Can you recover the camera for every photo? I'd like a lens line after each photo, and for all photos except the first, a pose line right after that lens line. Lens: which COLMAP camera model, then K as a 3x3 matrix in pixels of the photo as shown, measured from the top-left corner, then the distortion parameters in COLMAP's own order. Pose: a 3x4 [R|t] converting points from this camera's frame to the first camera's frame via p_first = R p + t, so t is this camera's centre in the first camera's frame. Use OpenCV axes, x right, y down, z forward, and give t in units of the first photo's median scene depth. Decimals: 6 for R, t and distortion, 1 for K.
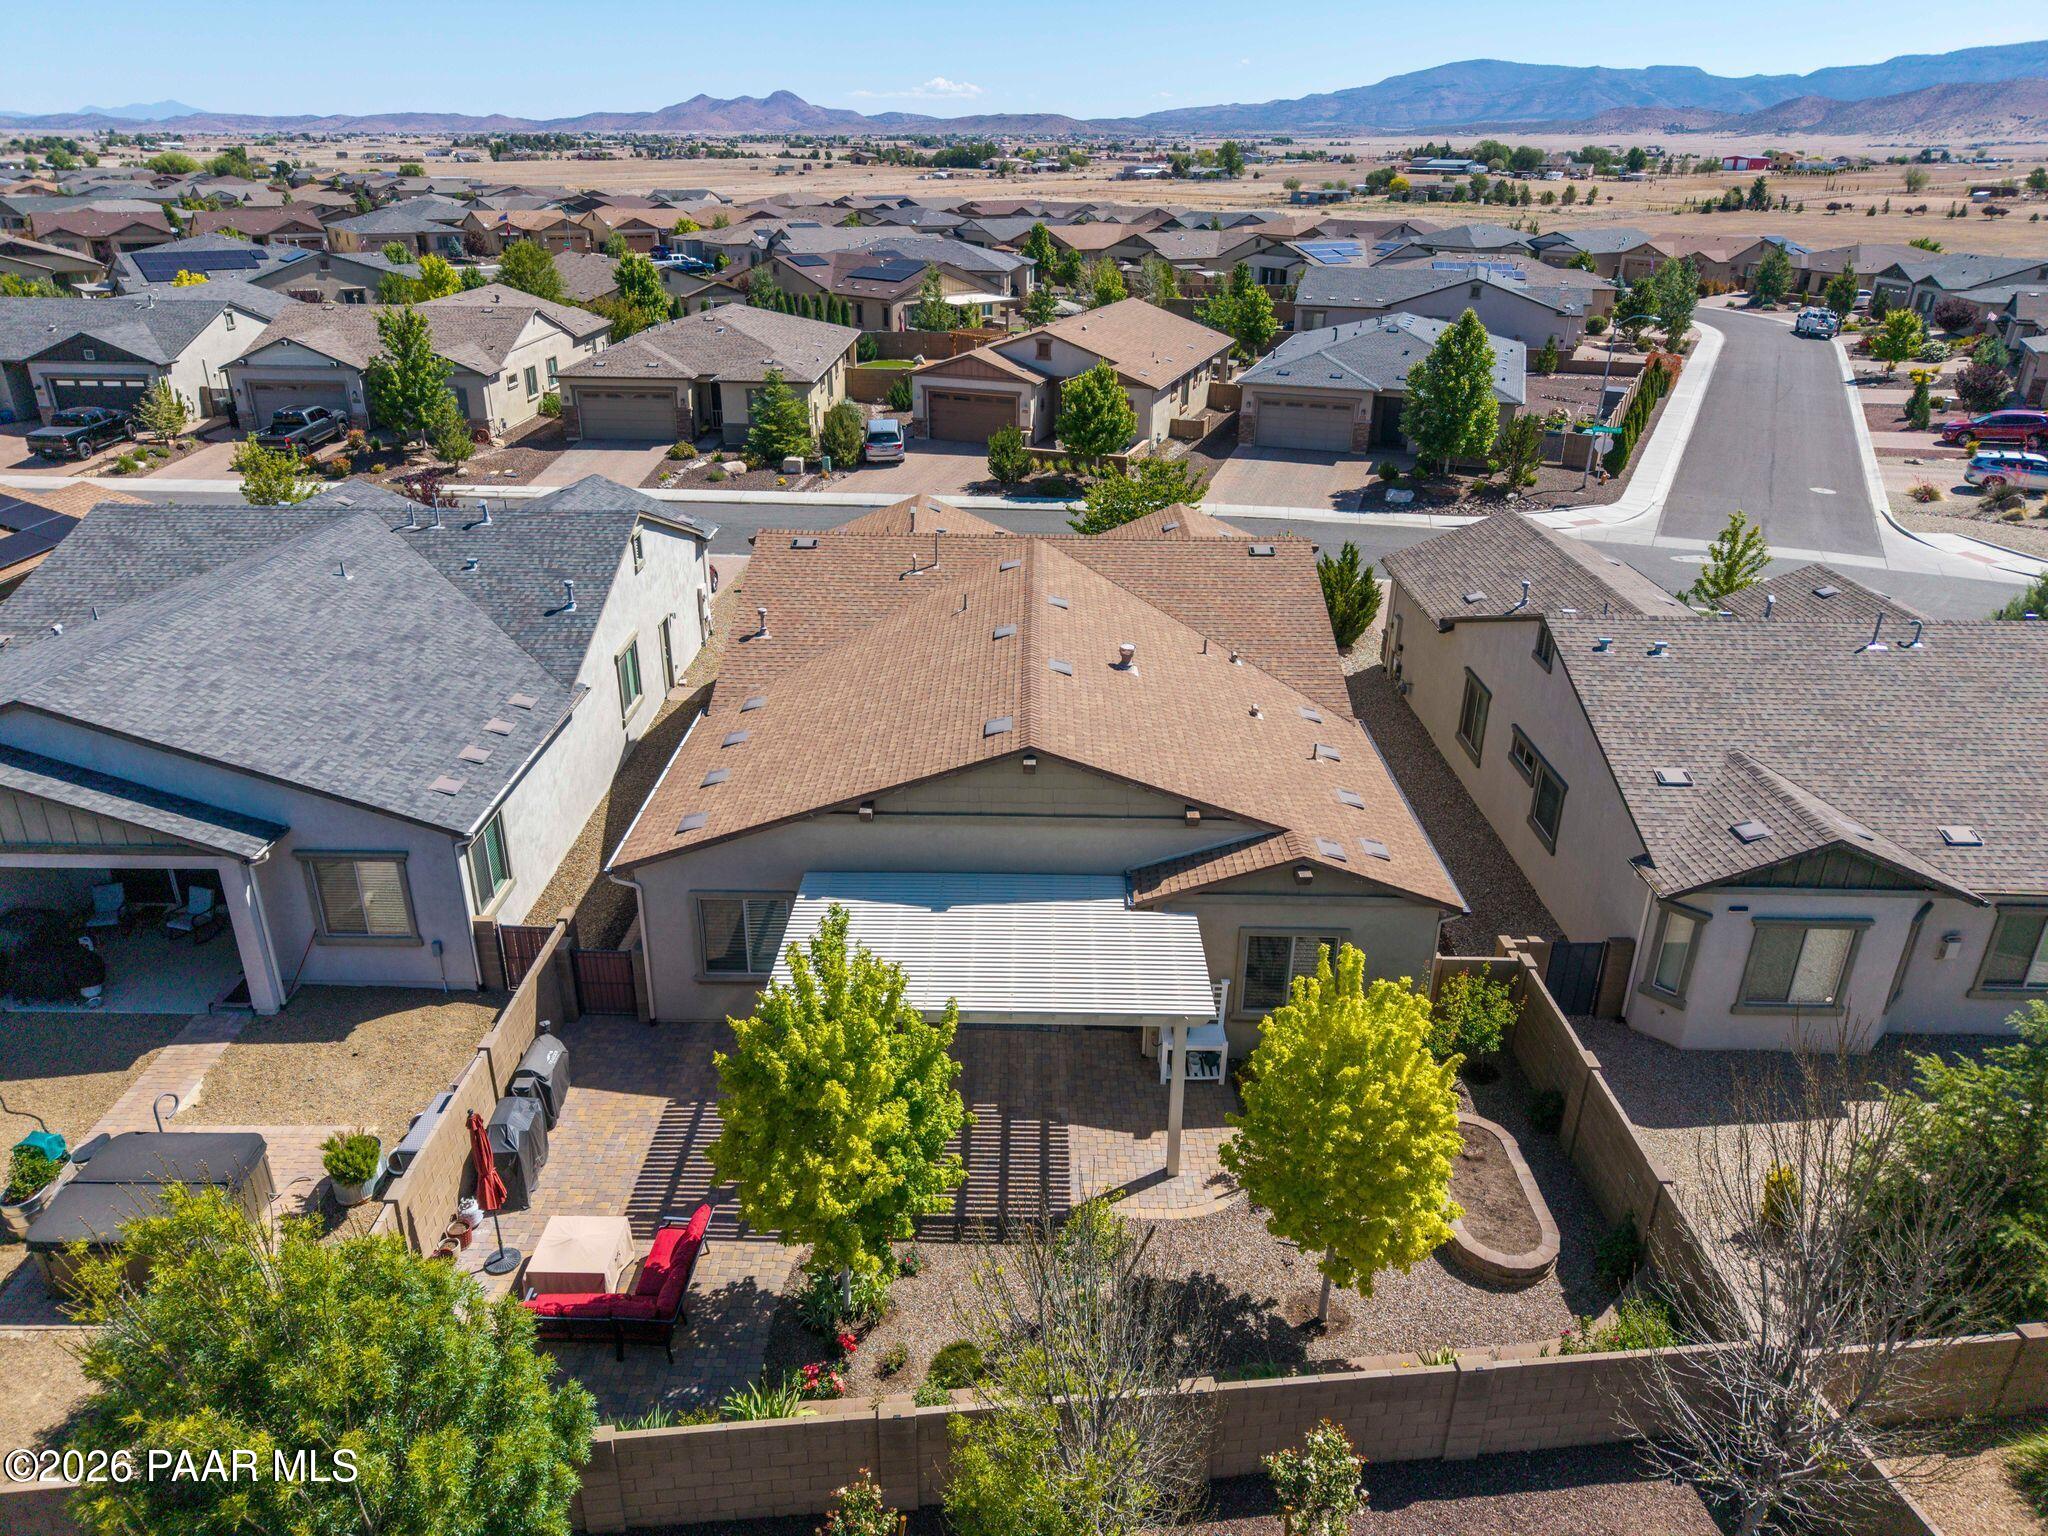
lens RADIAL K [[1364.4, 0, 1024.0], [0, 1364.4, 768.0], [0, 0, 1]] dist [0.009109, -0.002382]
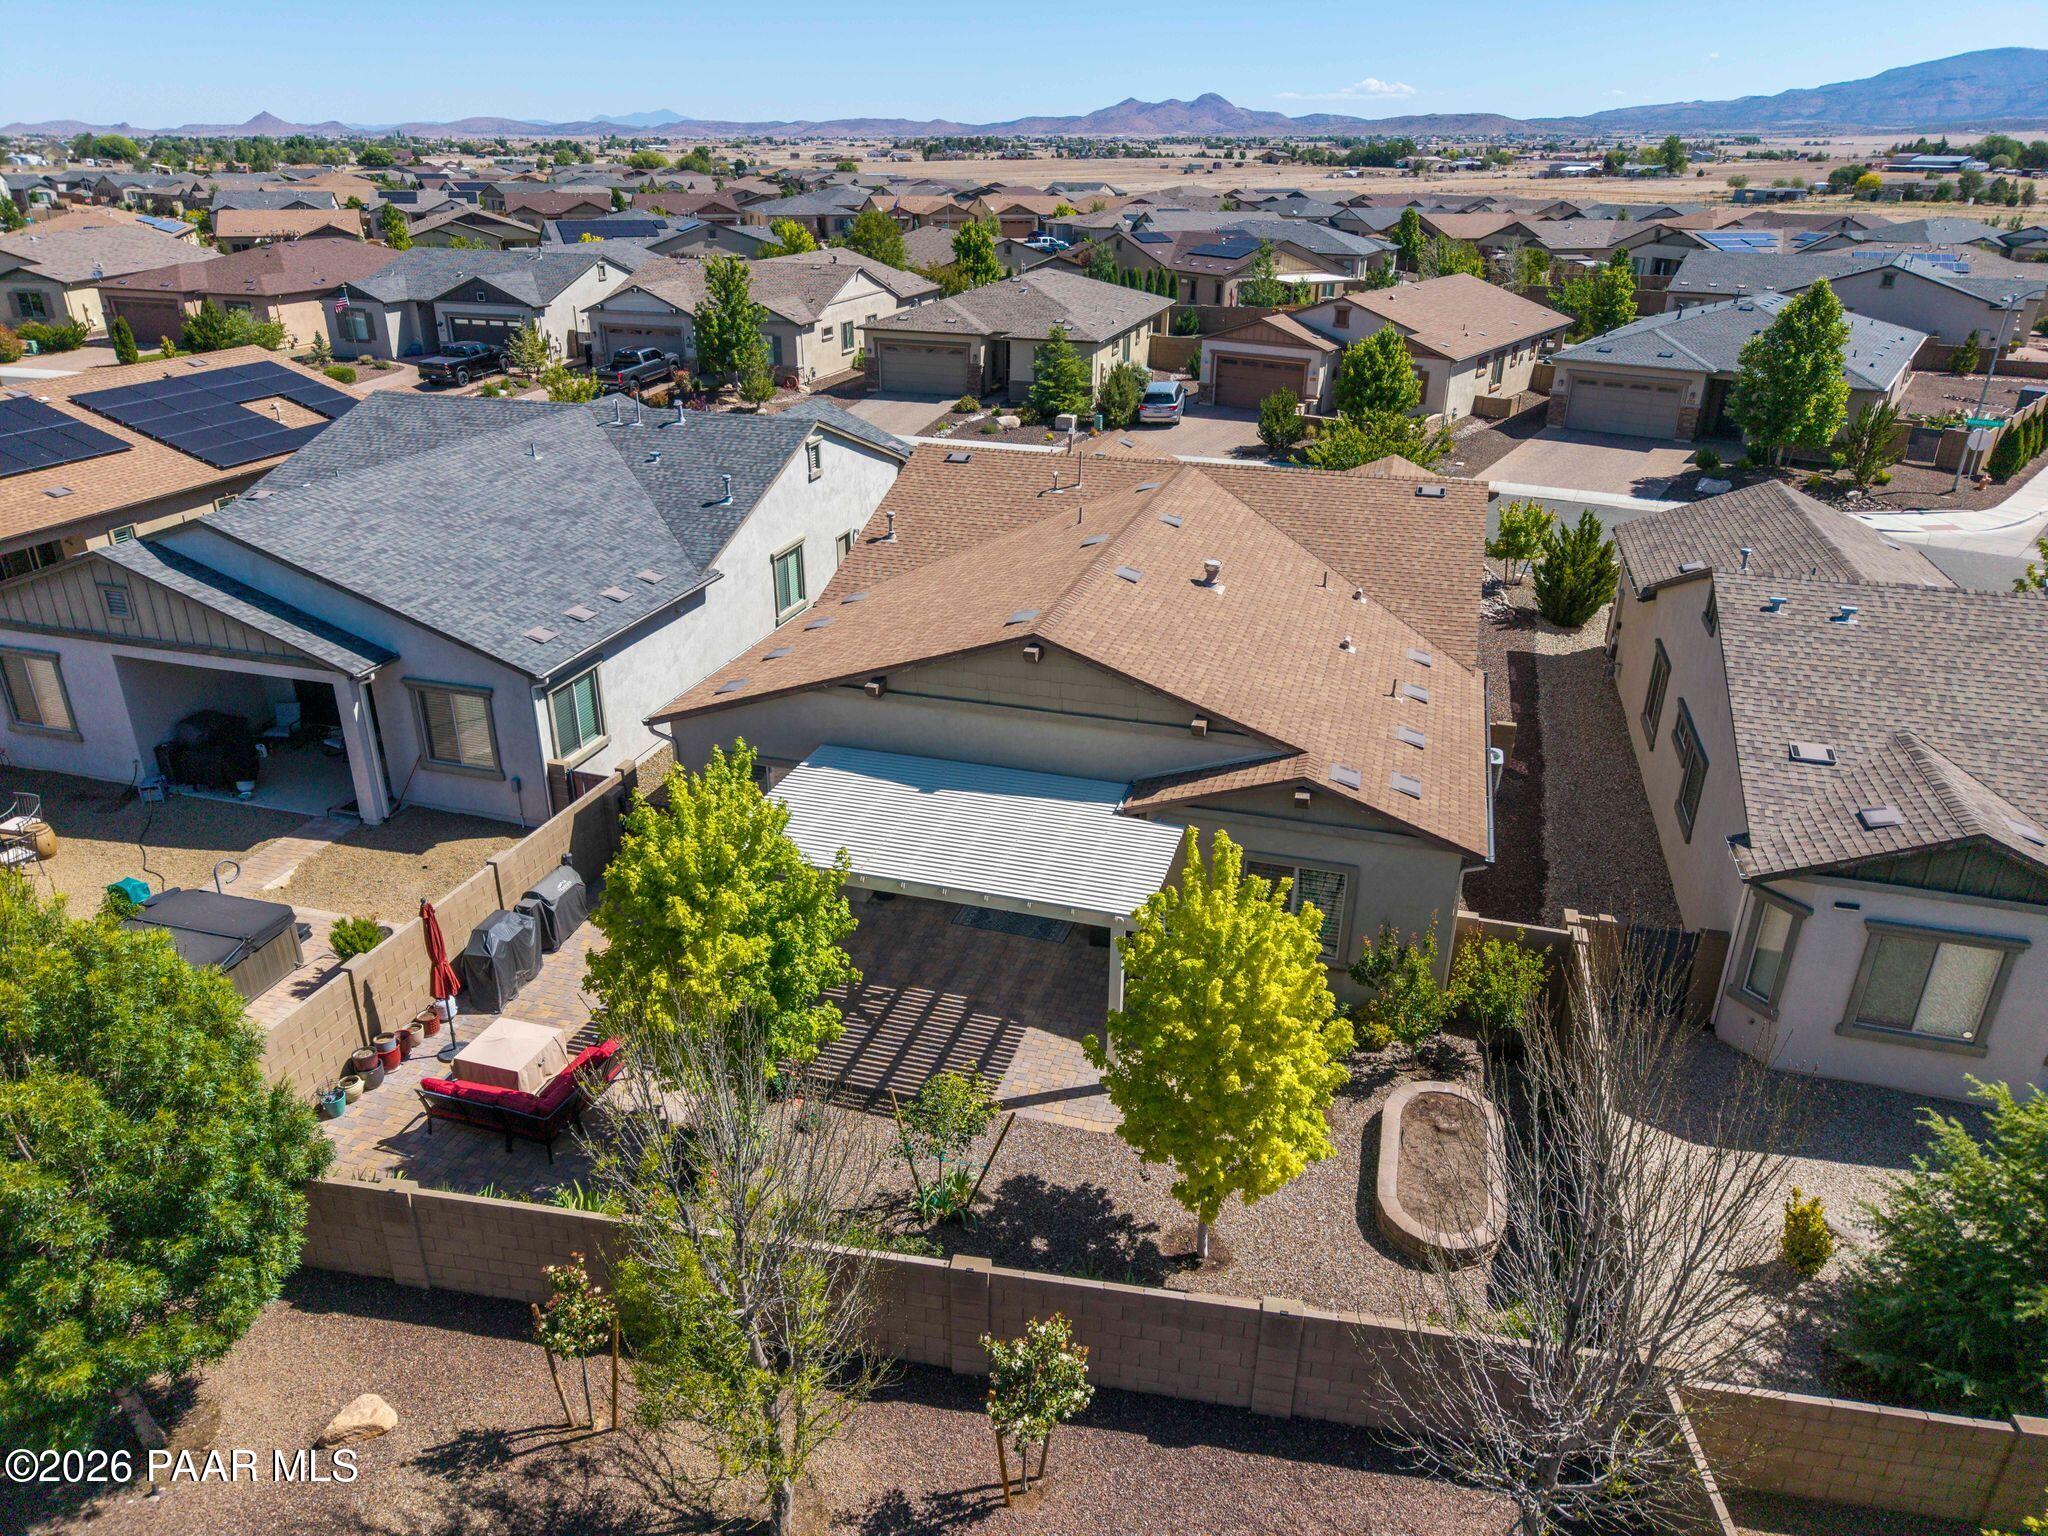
lens RADIAL K [[1364.4, 0, 1024.0], [0, 1364.4, 768.0], [0, 0, 1]] dist [0.009109, -0.002382]
pose [[0.962055, 0.111643, -0.248971, 0.189805], [-0.111773, 0.993640, 0.013659, 0.051147], [0.248912, 0.014688, 0.968415, 0.050565]]
